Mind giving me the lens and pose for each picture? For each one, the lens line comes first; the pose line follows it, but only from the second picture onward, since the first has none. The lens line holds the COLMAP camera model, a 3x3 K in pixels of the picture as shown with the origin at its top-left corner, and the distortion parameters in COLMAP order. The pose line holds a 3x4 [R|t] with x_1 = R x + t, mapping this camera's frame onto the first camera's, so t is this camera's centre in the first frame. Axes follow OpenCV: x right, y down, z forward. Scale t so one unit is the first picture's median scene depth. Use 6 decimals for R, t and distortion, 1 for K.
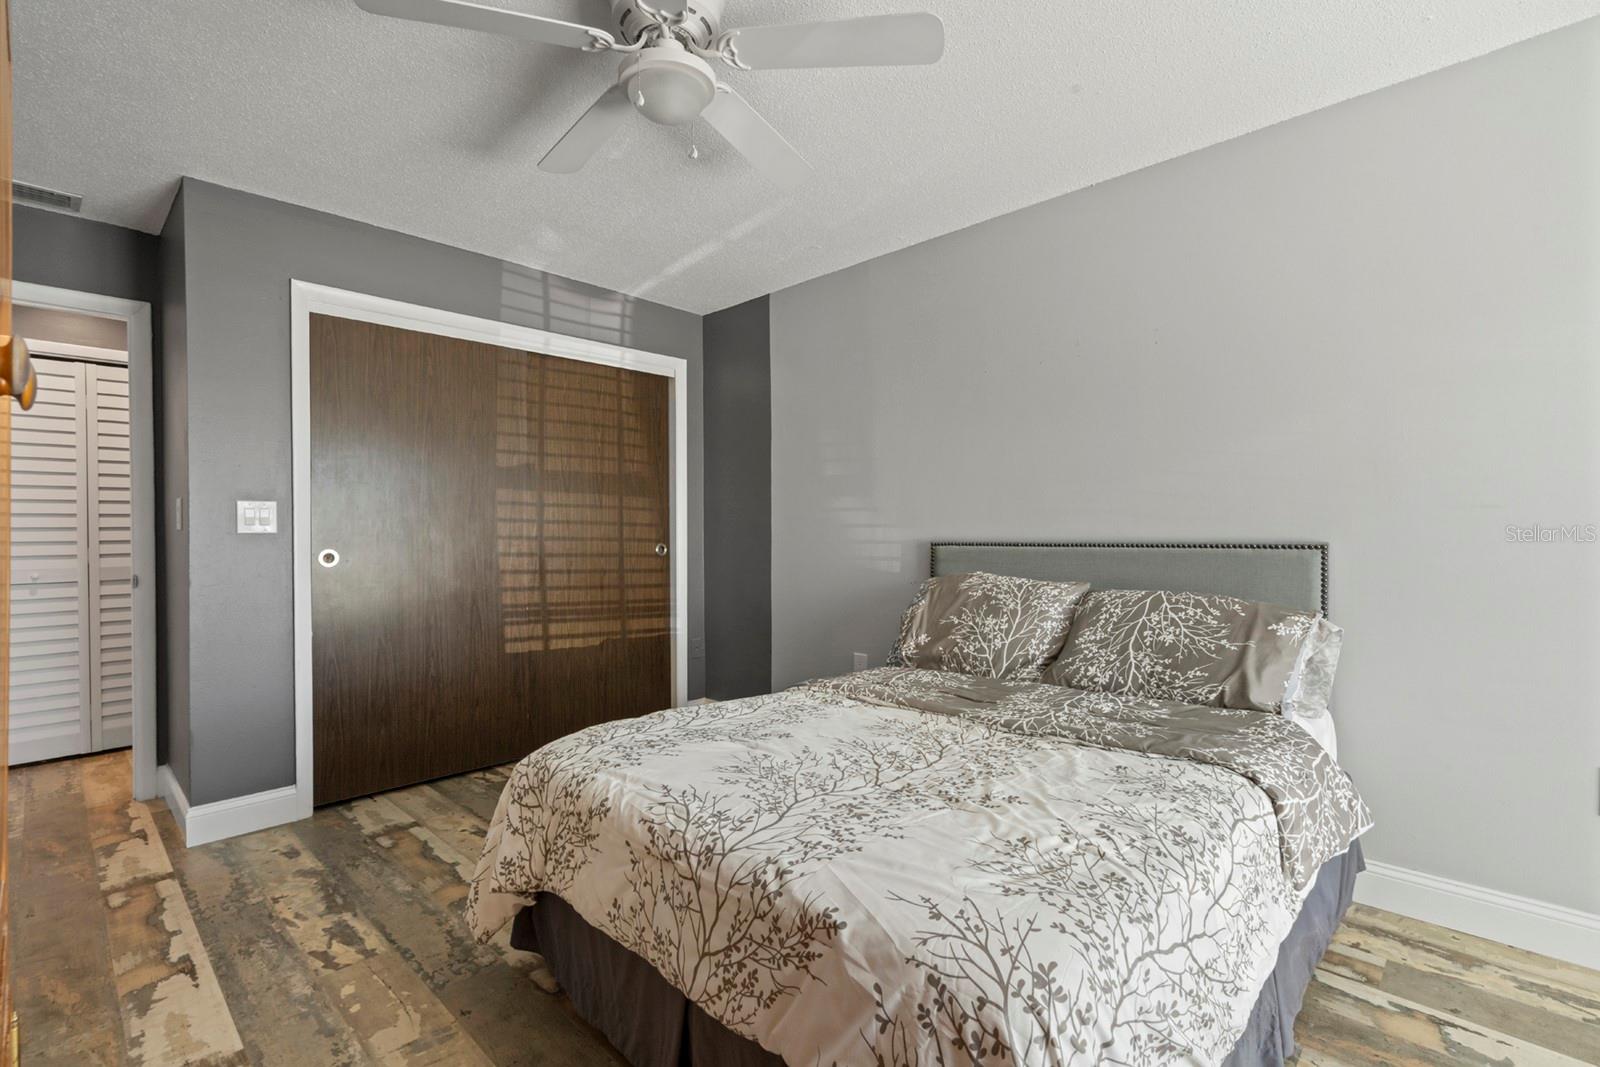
lens RADIAL K [[732.3, 0, 794.1], [0, 732.3, 531.0], [0, 0, 1]] dist [-0.005799, 0.003840]
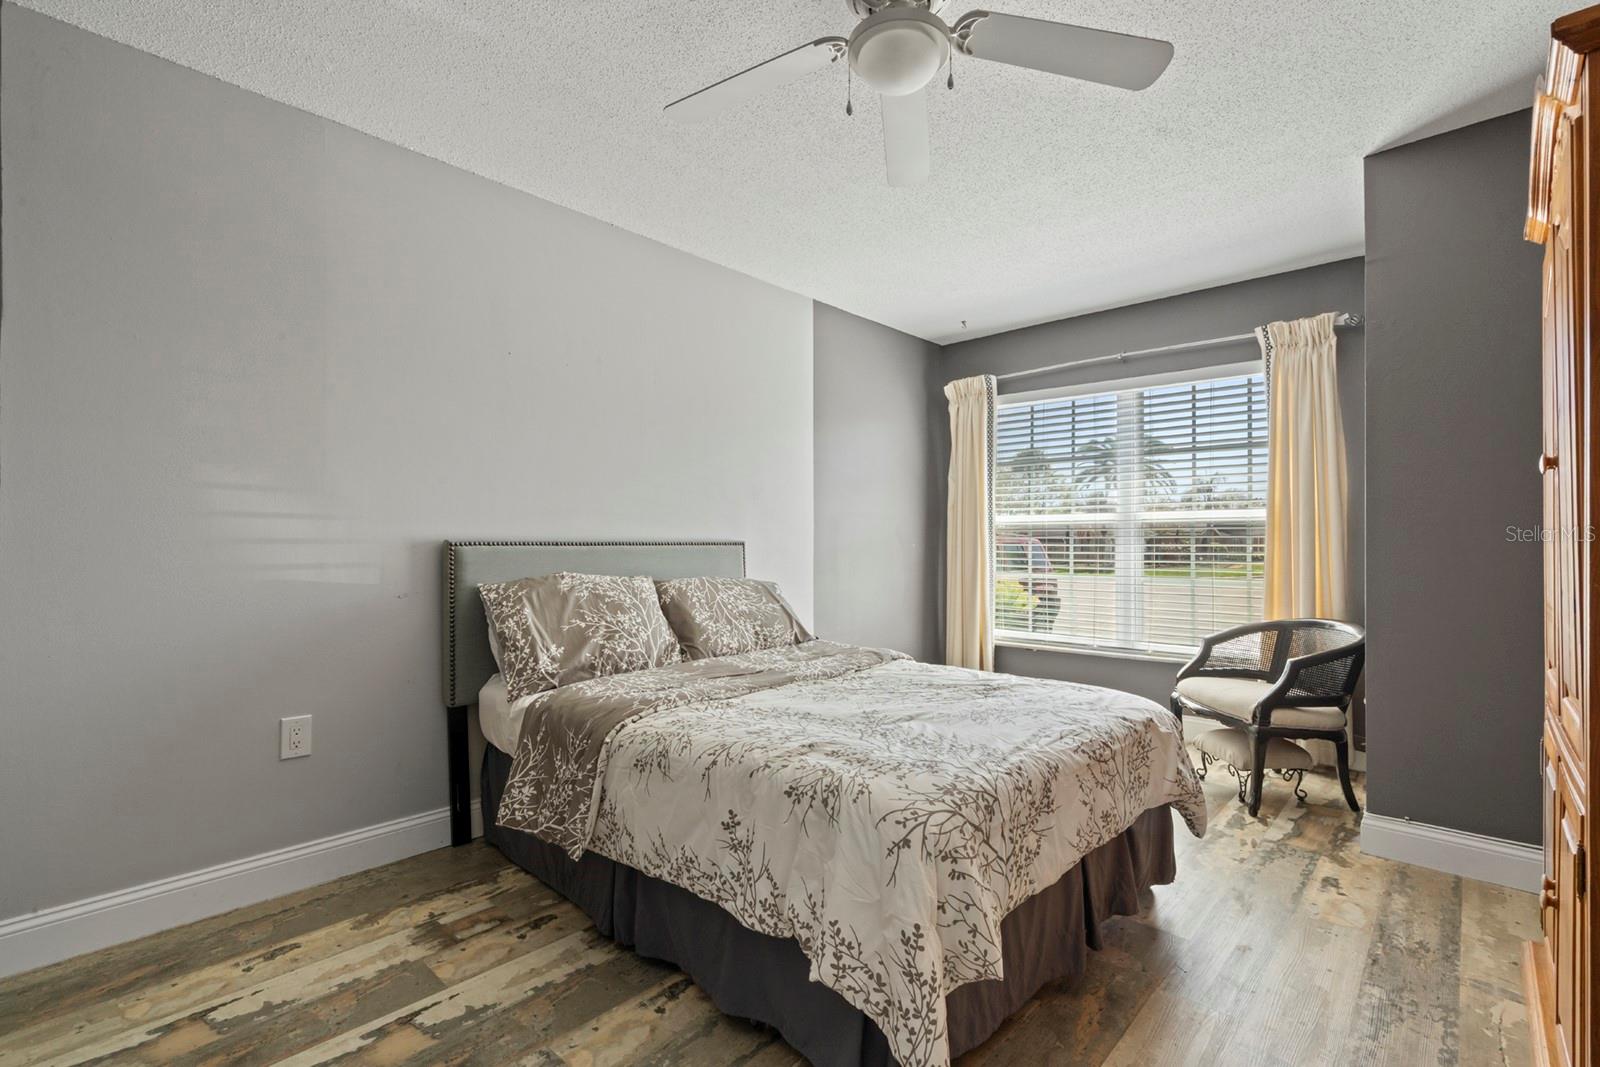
lens RADIAL K [[732.3, 0, 799.0], [0, 732.3, 550.3], [0, 0, 1]] dist [-0.005799, 0.003840]
pose [[-0.023024, -0.003669, 0.999728, -0.738418], [-0.001859, 0.999992, 0.003627, 0.026127], [-0.999733, -0.001775, -0.023031, 0.770466]]
